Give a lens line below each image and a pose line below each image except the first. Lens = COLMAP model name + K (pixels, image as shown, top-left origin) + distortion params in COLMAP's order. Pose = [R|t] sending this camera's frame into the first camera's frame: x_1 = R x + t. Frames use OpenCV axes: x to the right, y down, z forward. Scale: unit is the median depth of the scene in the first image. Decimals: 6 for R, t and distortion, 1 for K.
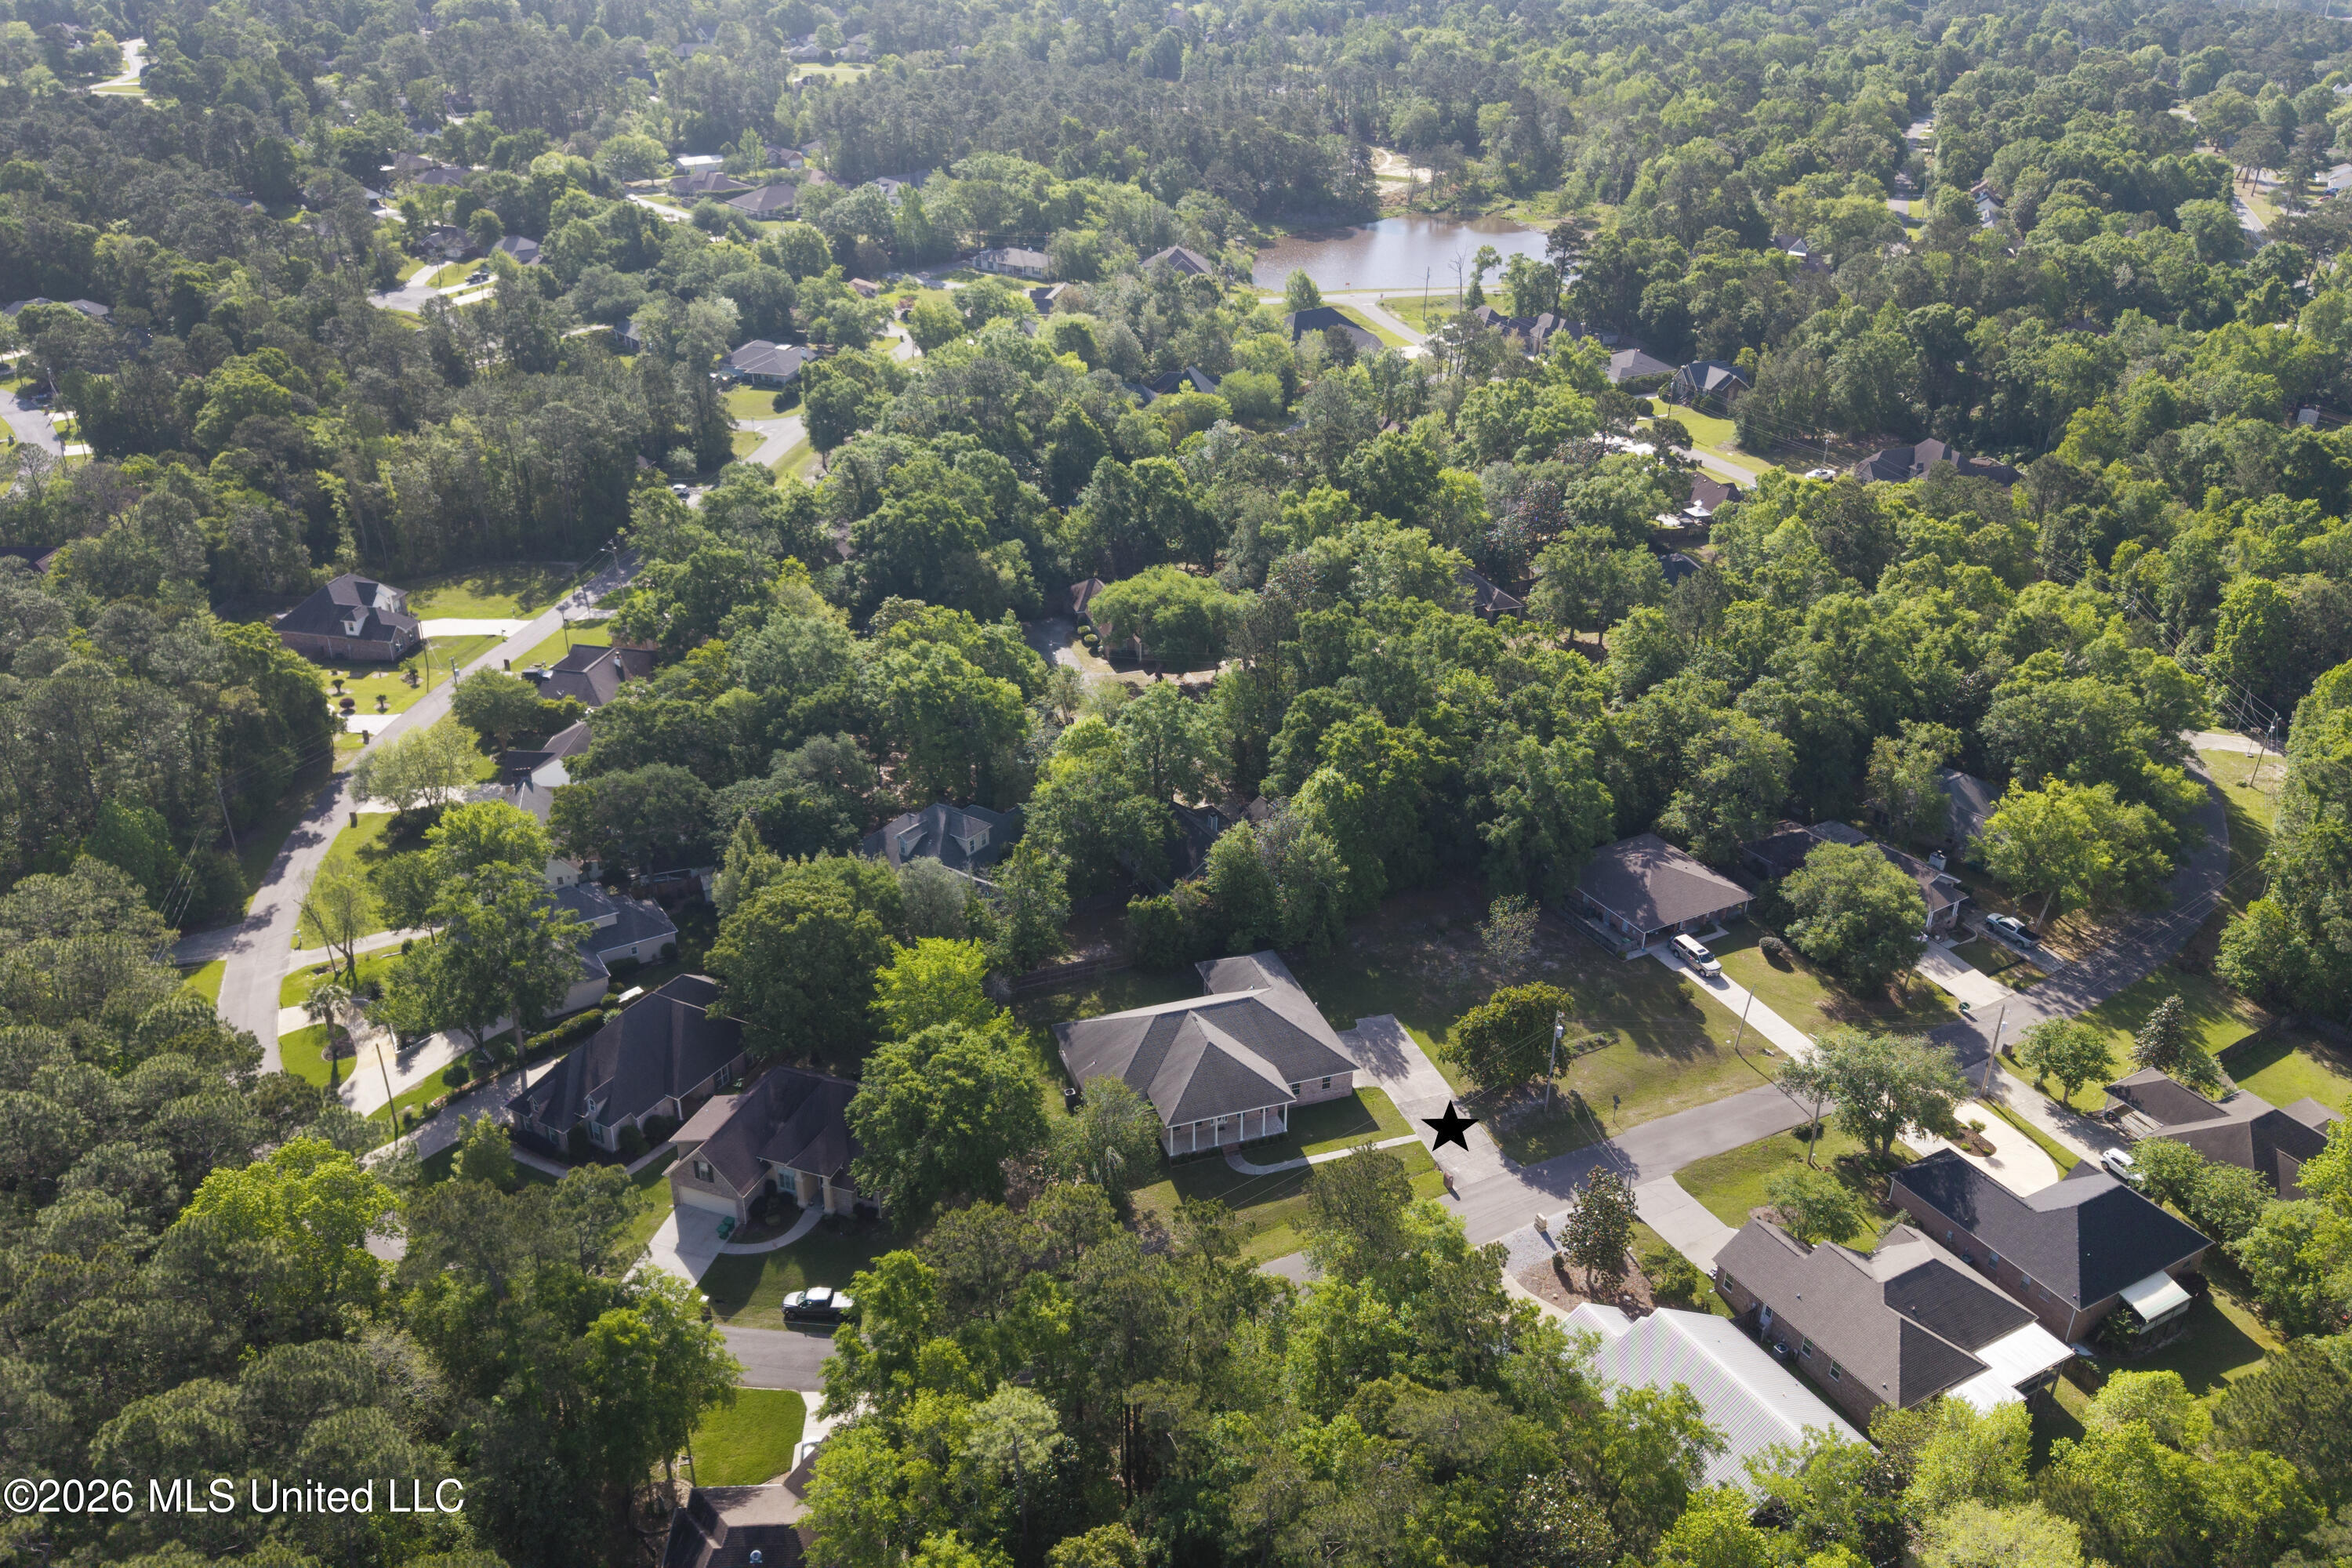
lens RADIAL K [[1850.2, 0, 1176.0], [0, 1850.2, 784.0], [0, 0, 1]] dist [0.068218, -0.169526]
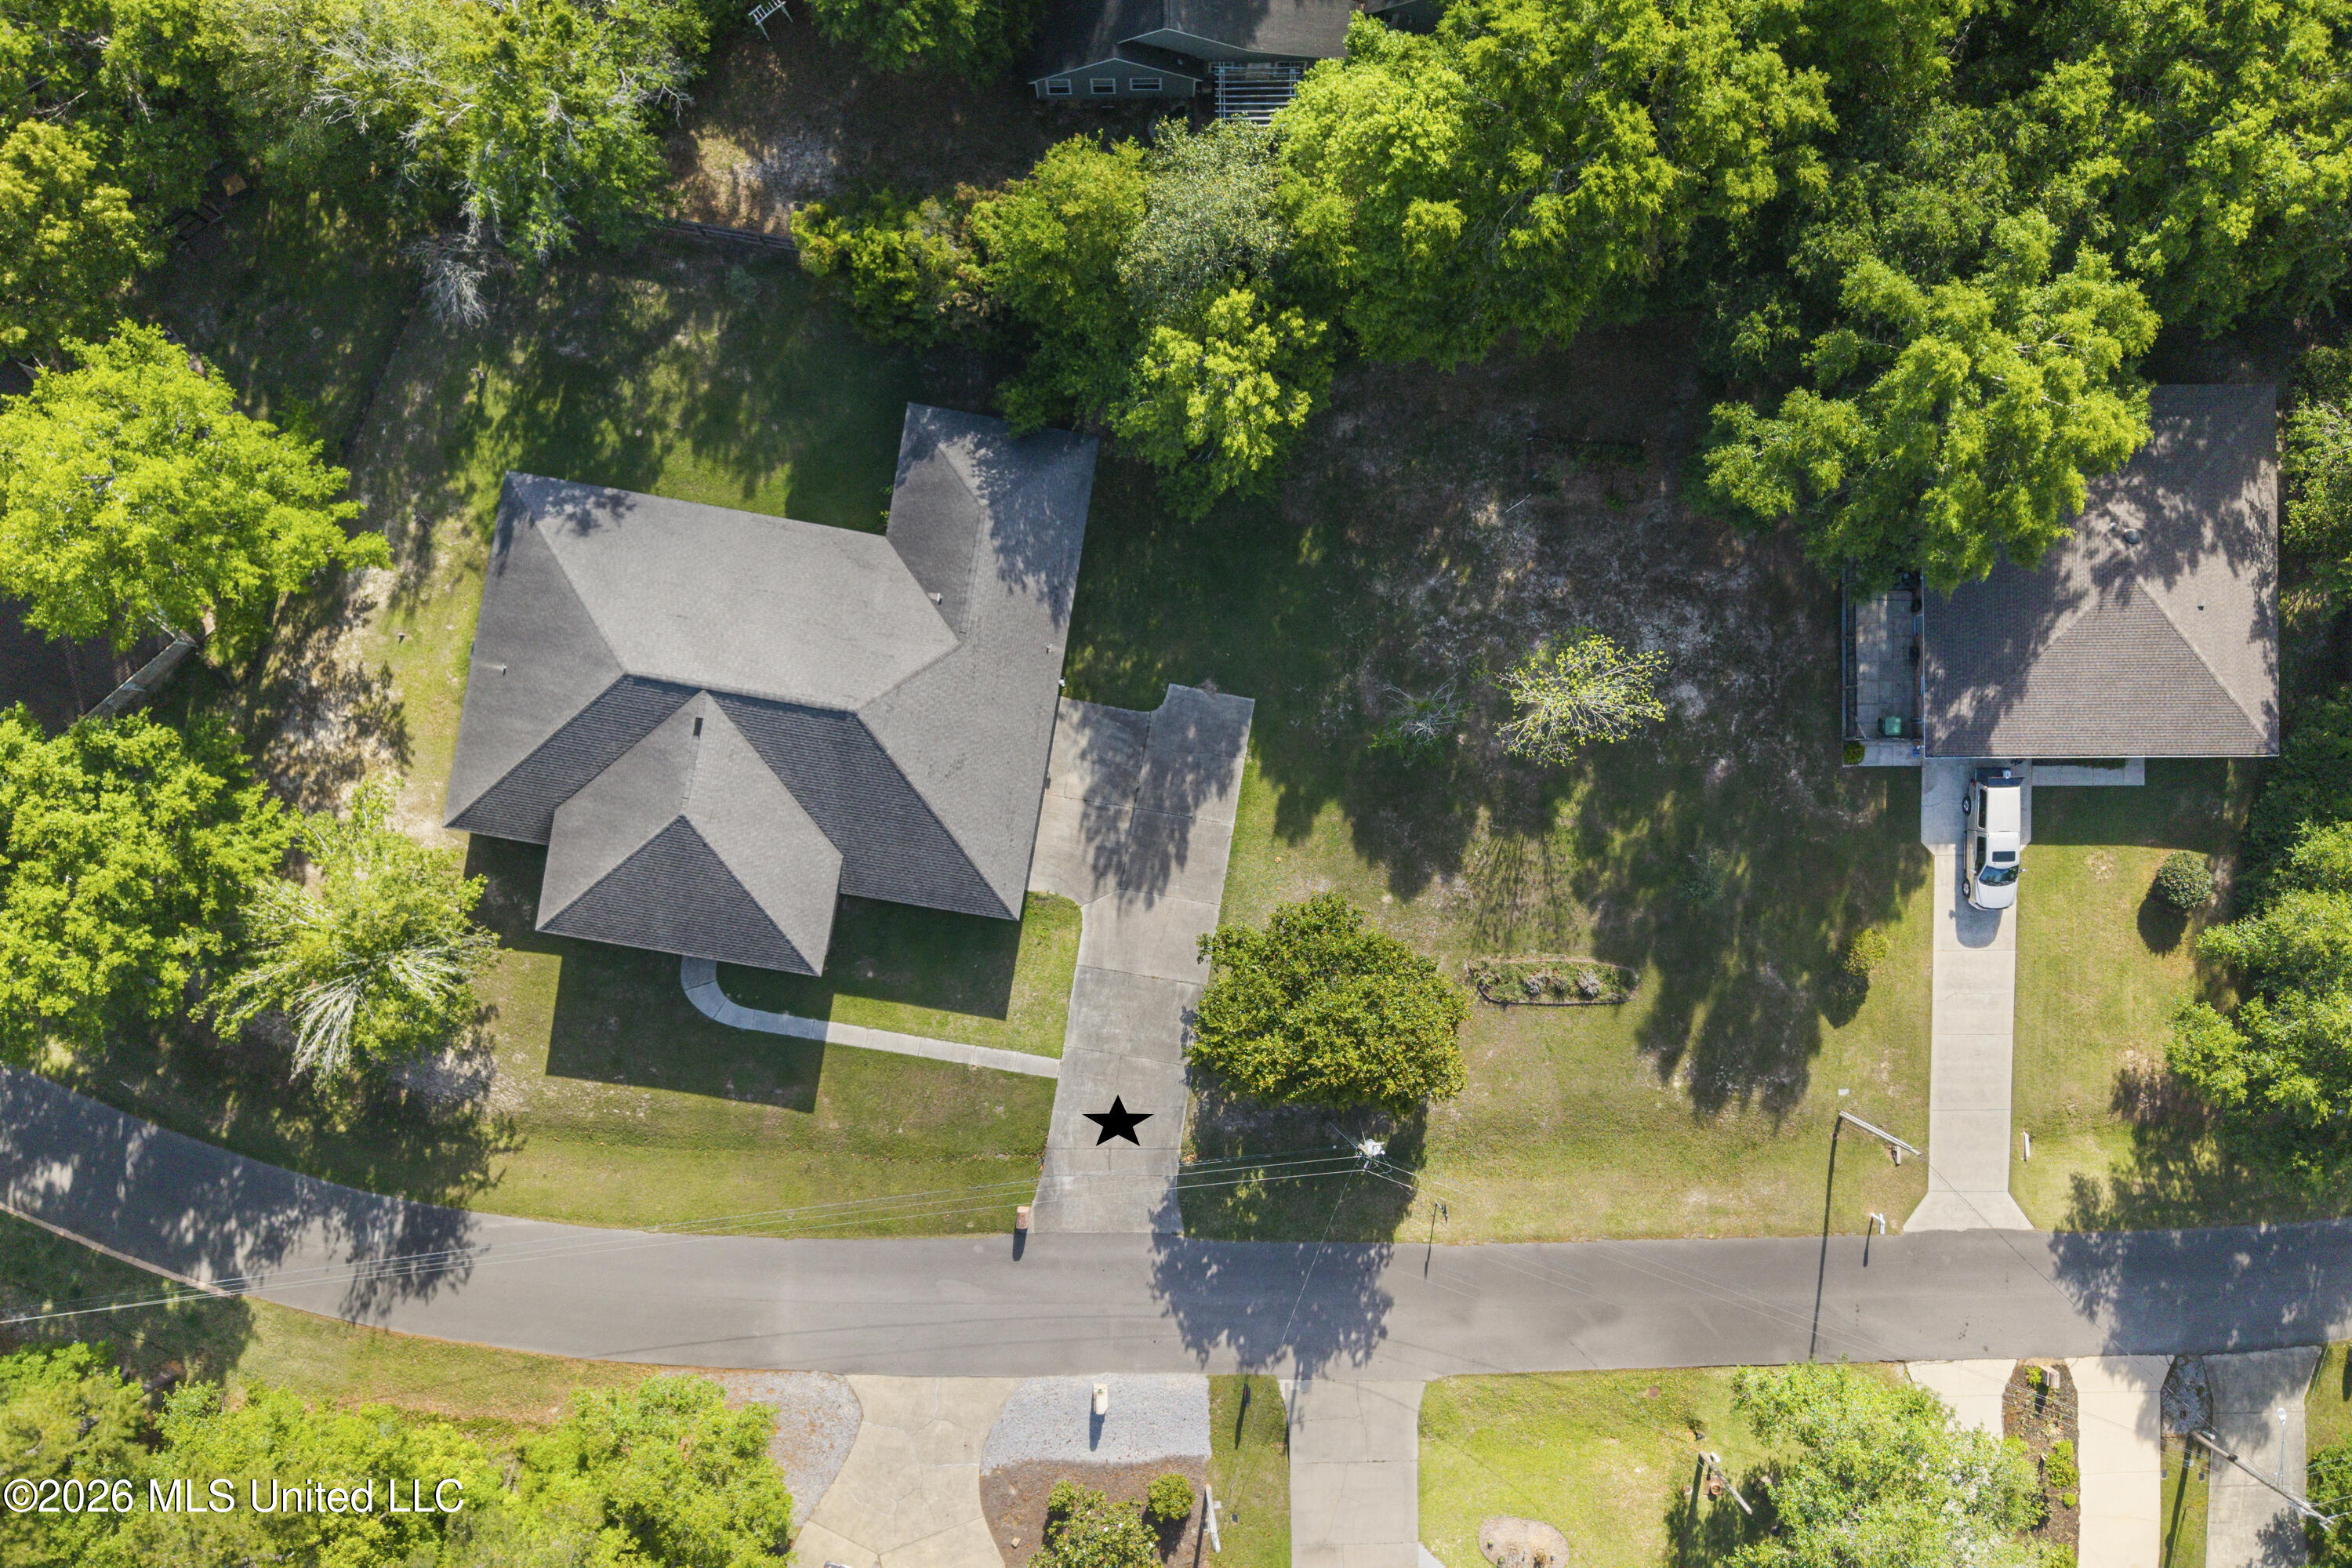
lens RADIAL K [[1850.2, 0, 1176.0], [0, 1850.2, 784.0], [0, 0, 1]] dist [0.068218, -0.169526]
pose [[0.876335, 0.481319, -0.019206, 0.092355], [-0.218388, 0.432523, 0.874774, -0.209435], [0.429352, -0.762401, 0.484150, 0.587986]]
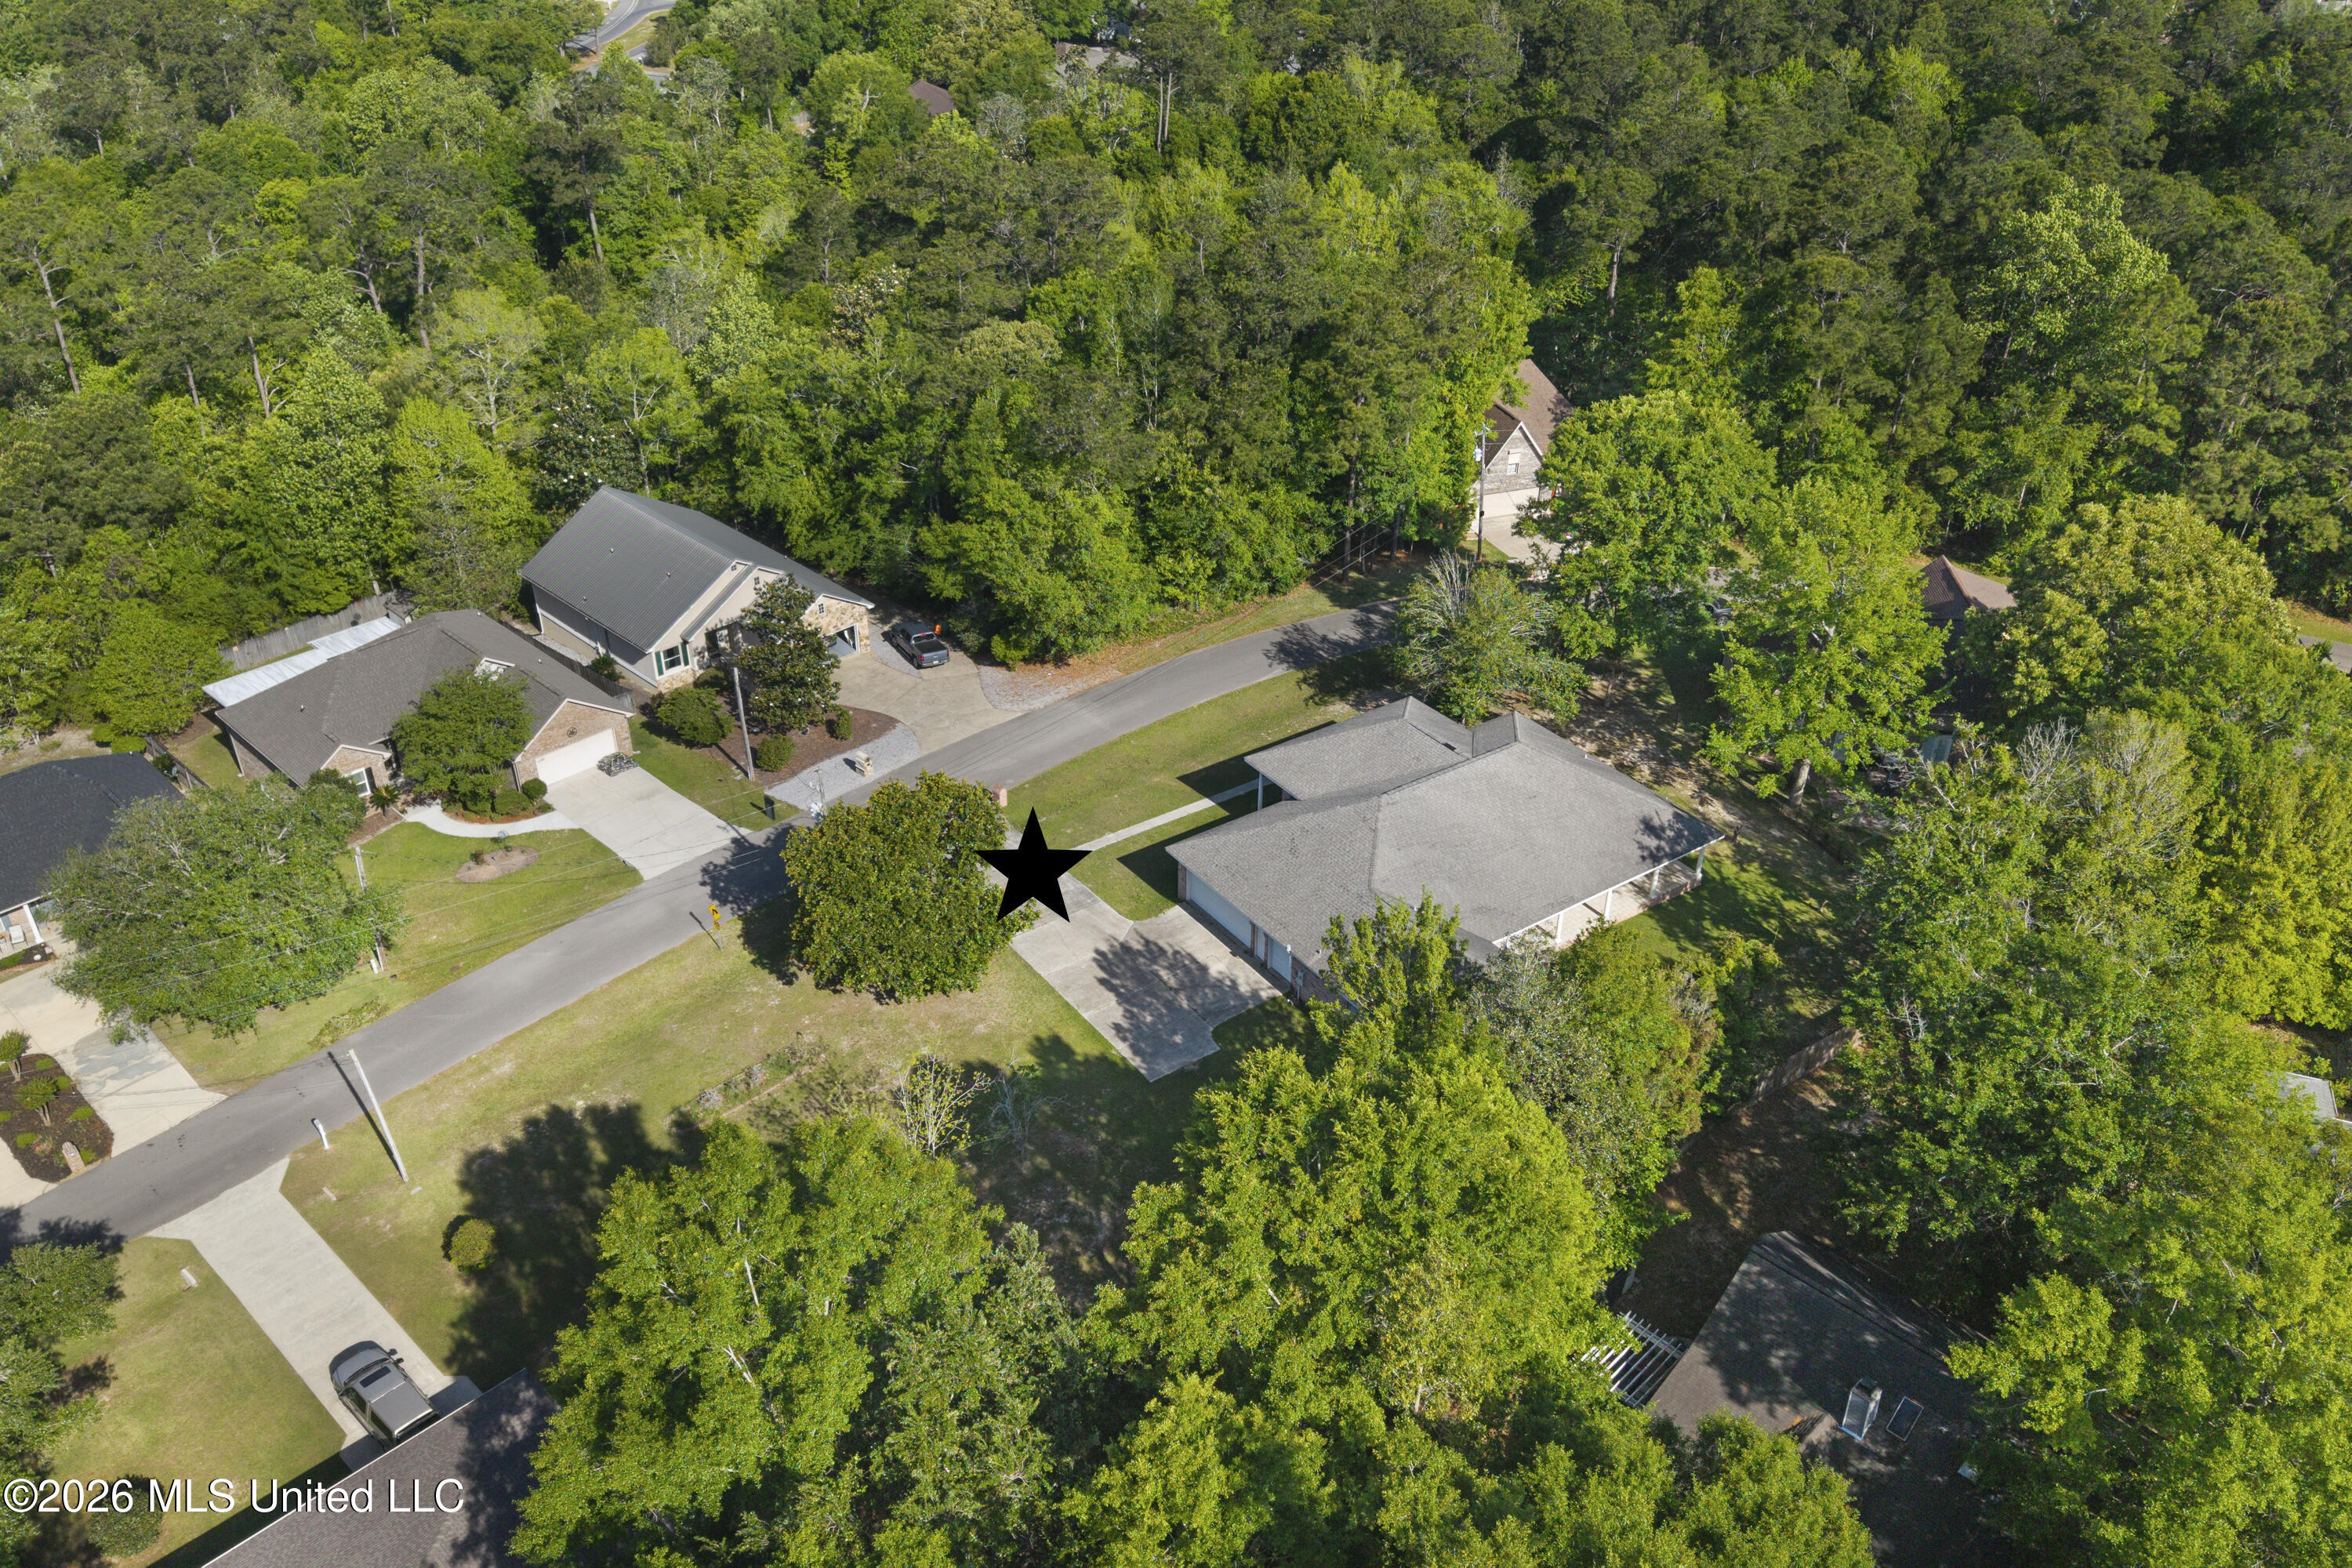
lens RADIAL K [[1850.2, 0, 1176.0], [0, 1850.2, 784.0], [0, 0, 1]] dist [0.068218, -0.169526]
pose [[-0.960192, 0.113911, -0.255060, 0.174104], [-0.157353, 0.533869, 0.830797, -0.240165], [0.230806, 0.837859, -0.494693, 0.916296]]
